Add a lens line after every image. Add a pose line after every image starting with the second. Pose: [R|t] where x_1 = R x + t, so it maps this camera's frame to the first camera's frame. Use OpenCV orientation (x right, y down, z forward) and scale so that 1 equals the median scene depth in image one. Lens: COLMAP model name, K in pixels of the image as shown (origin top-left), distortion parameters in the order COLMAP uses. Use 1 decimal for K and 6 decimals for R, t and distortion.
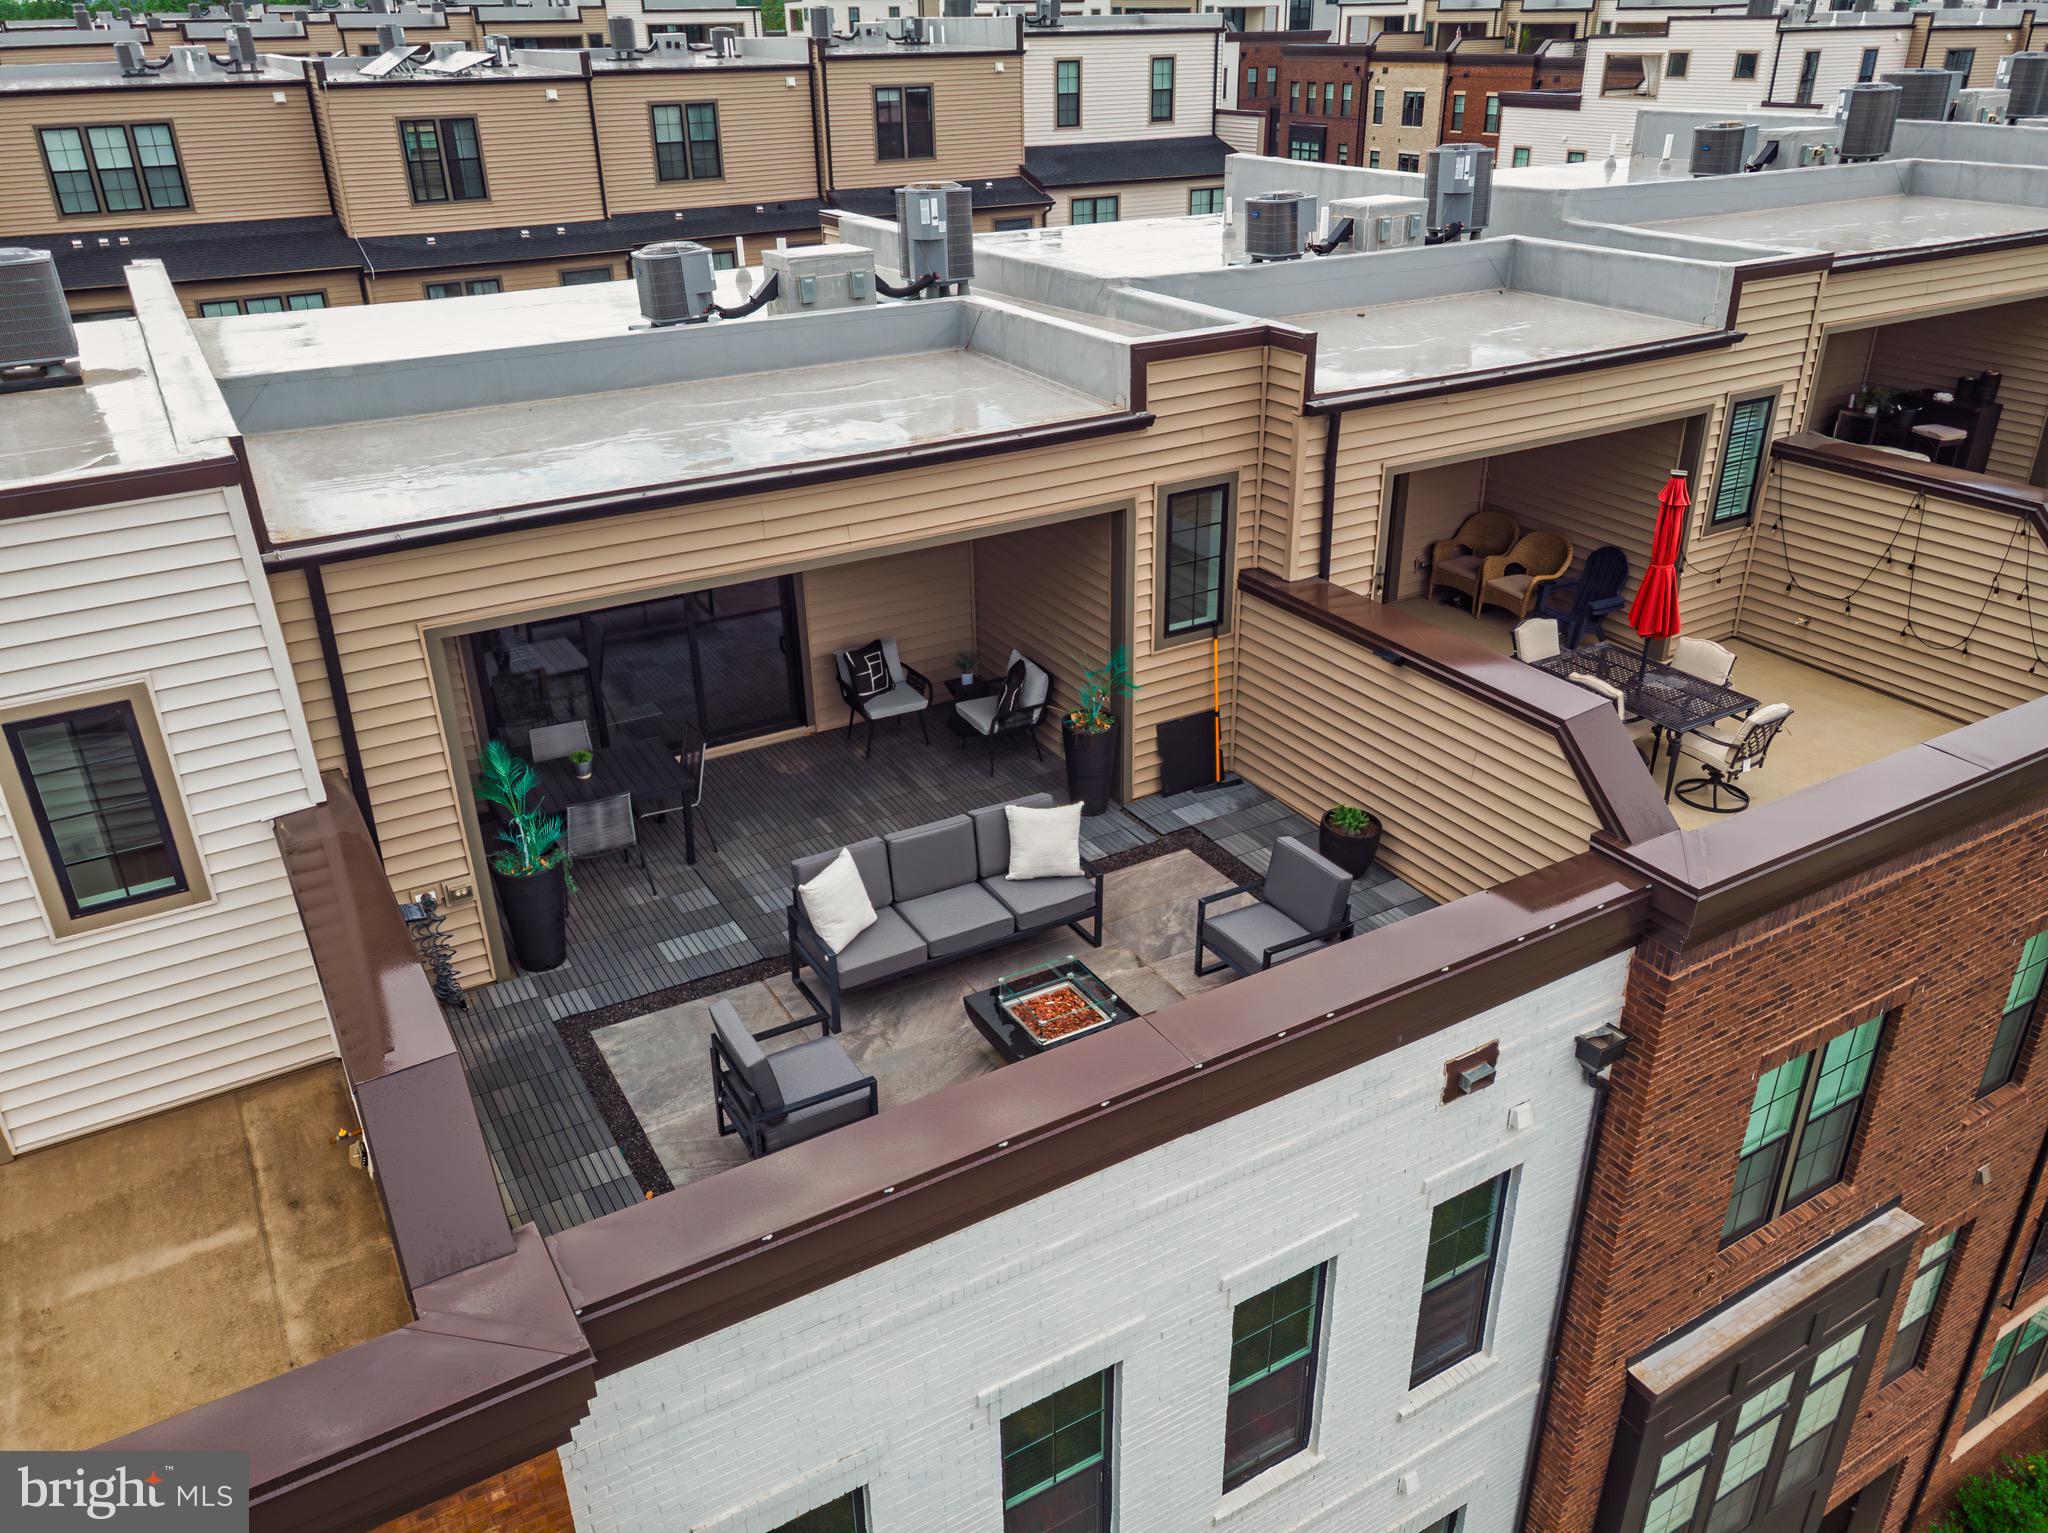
lens RADIAL K [[1502.2, 0, 1024.0], [0, 1502.2, 766.5], [0, 0, 1]] dist [0.006109, 0.003893]
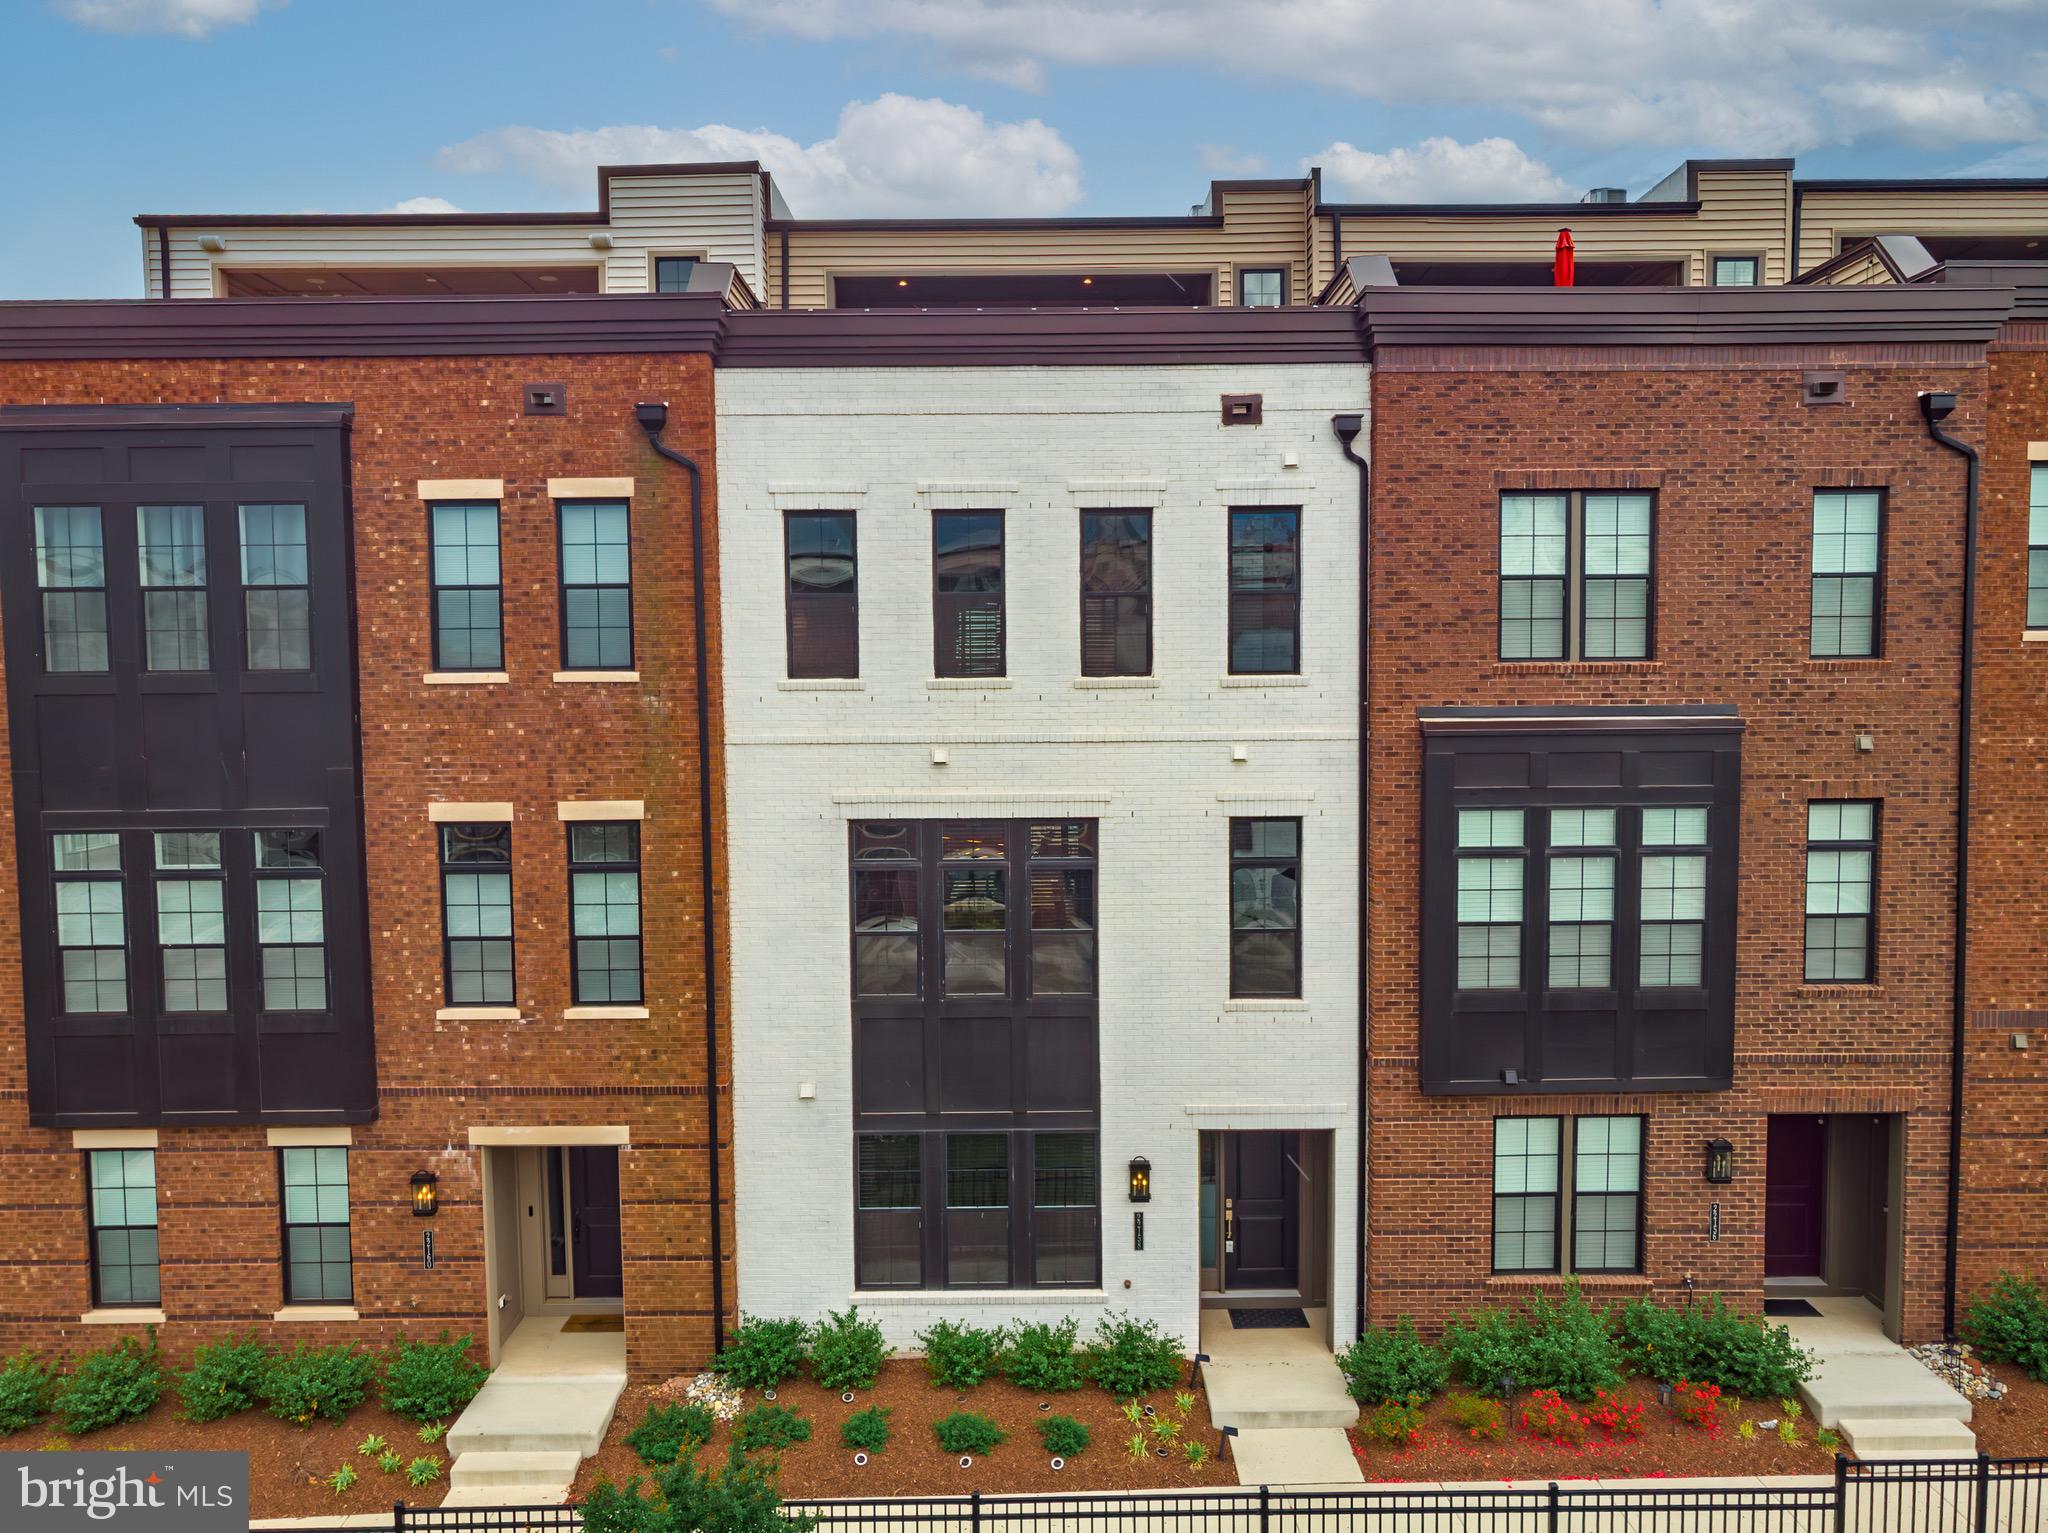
lens RADIAL K [[1513.3, 0, 1035.0], [0, 1513.3, 768.1], [0, 0, 1]] dist [-0.032380, 0.049888]
pose [[0.868492, 0.032236, -0.494654, 0.668335], [-0.220385, 0.918948, -0.327056, 0.840851], [0.444018, 0.393060, 0.805203, -0.237344]]
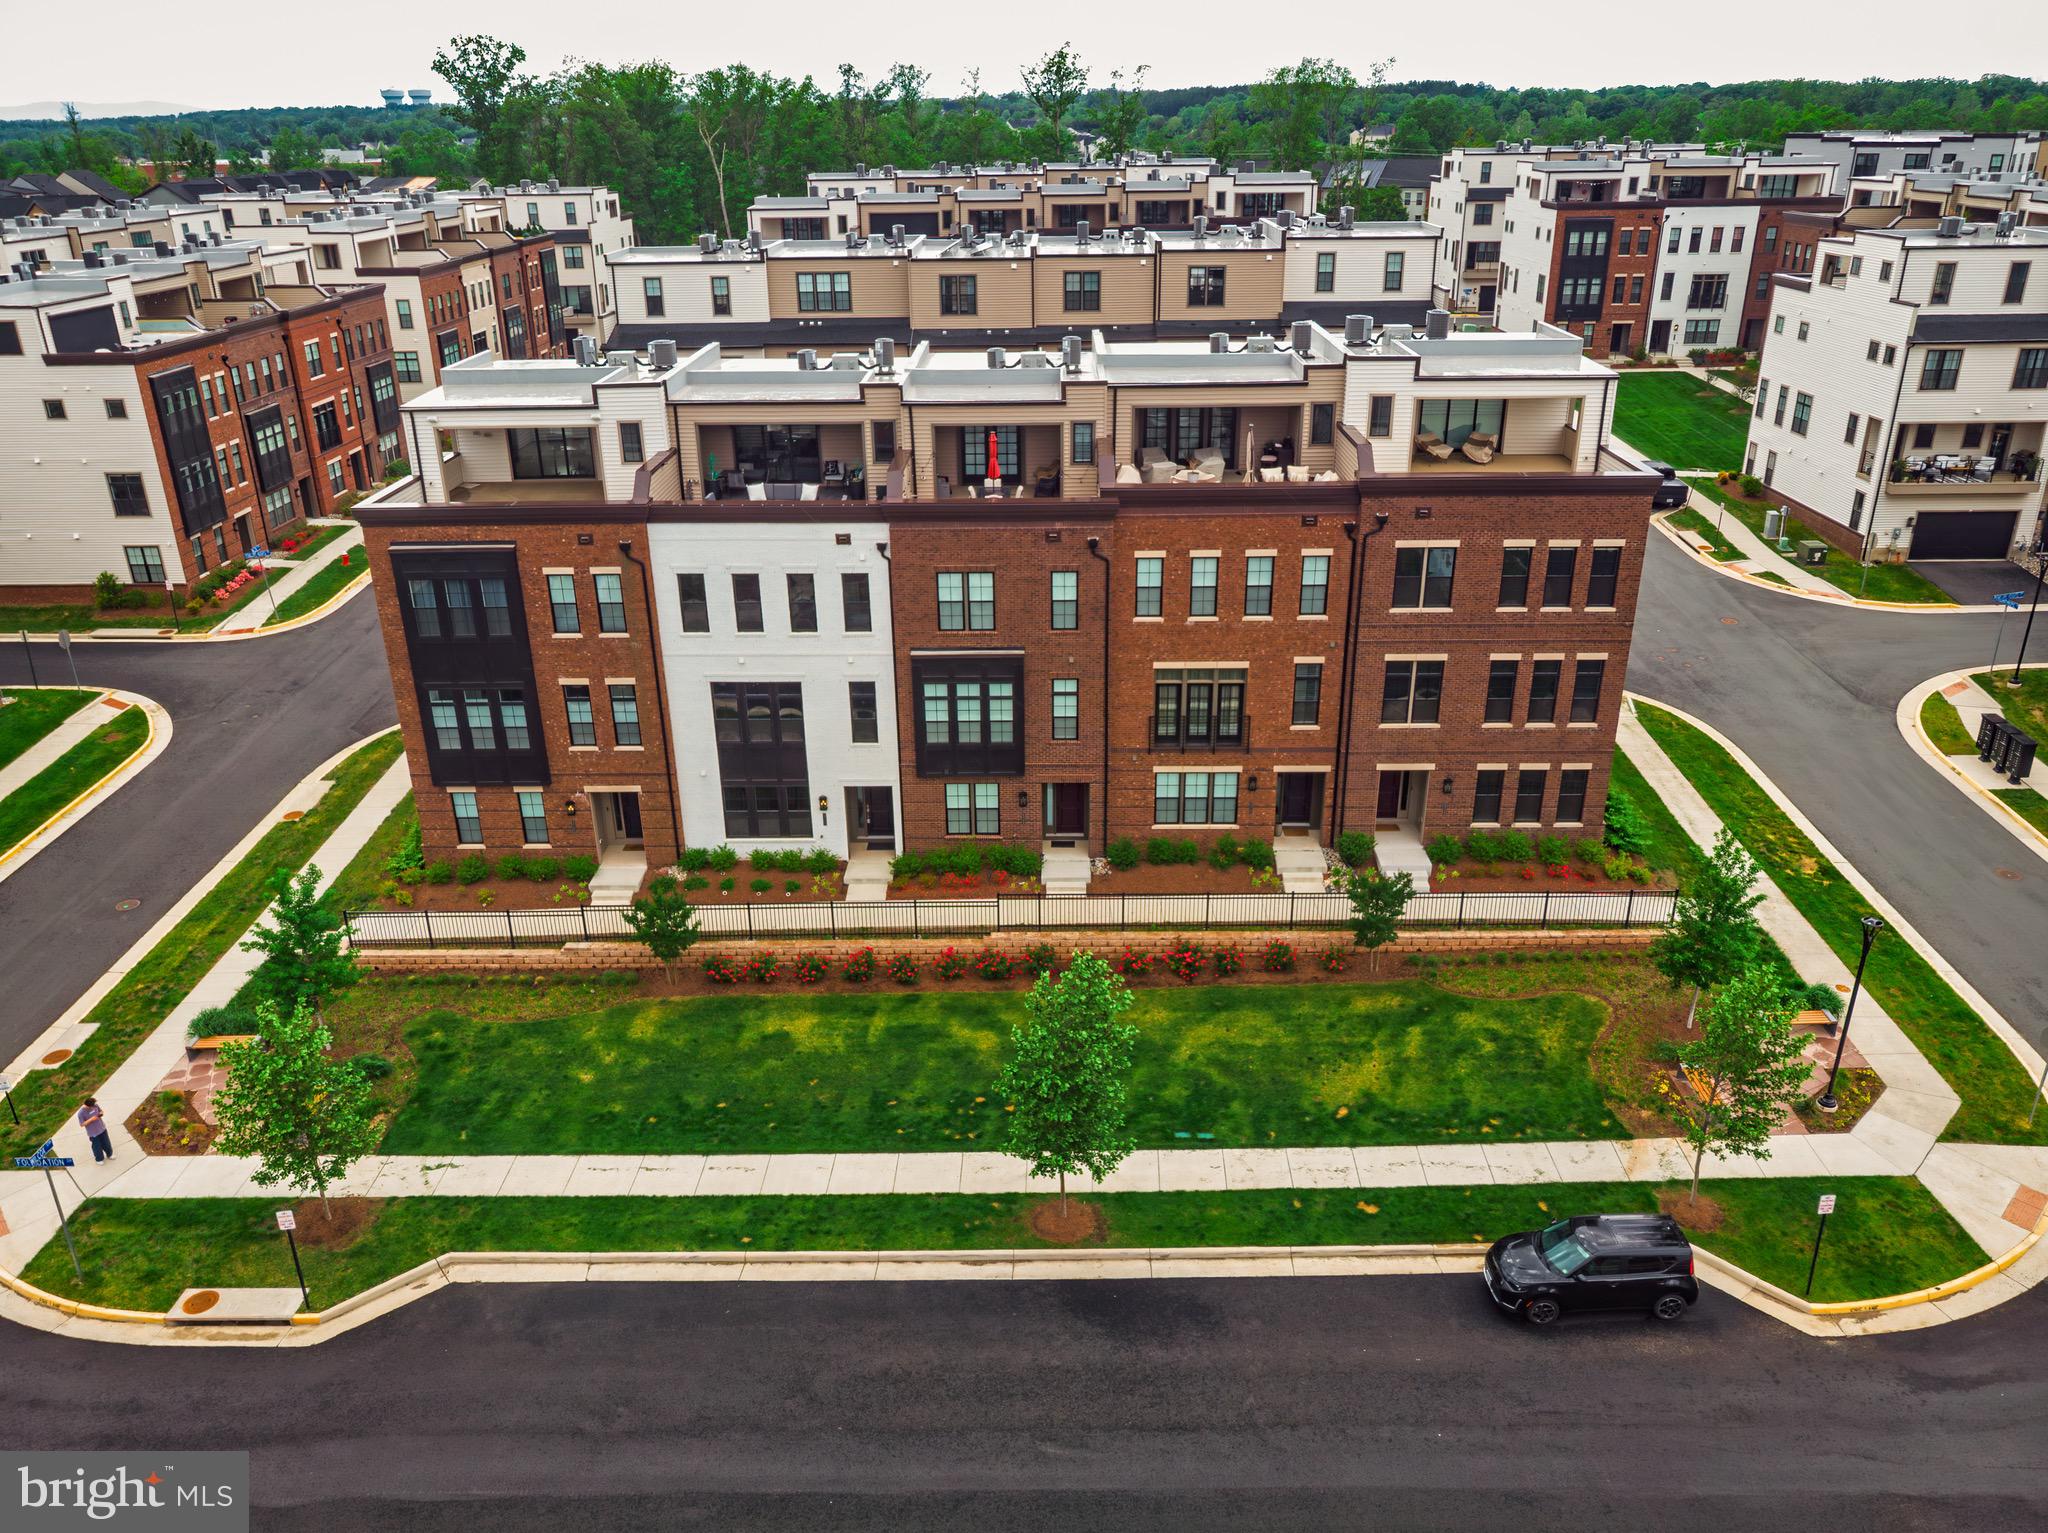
lens RADIAL K [[1513.9, 0, 1062.7], [0, 1513.9, 770.1], [0, 0, 1]] dist [-0.000029, 0.007540]
pose [[0.869616, 0.202690, -0.450205, 2.196544], [-0.224222, 0.974522, 0.005637, 0.507820], [0.439877, 0.096044, 0.892907, -1.975807]]
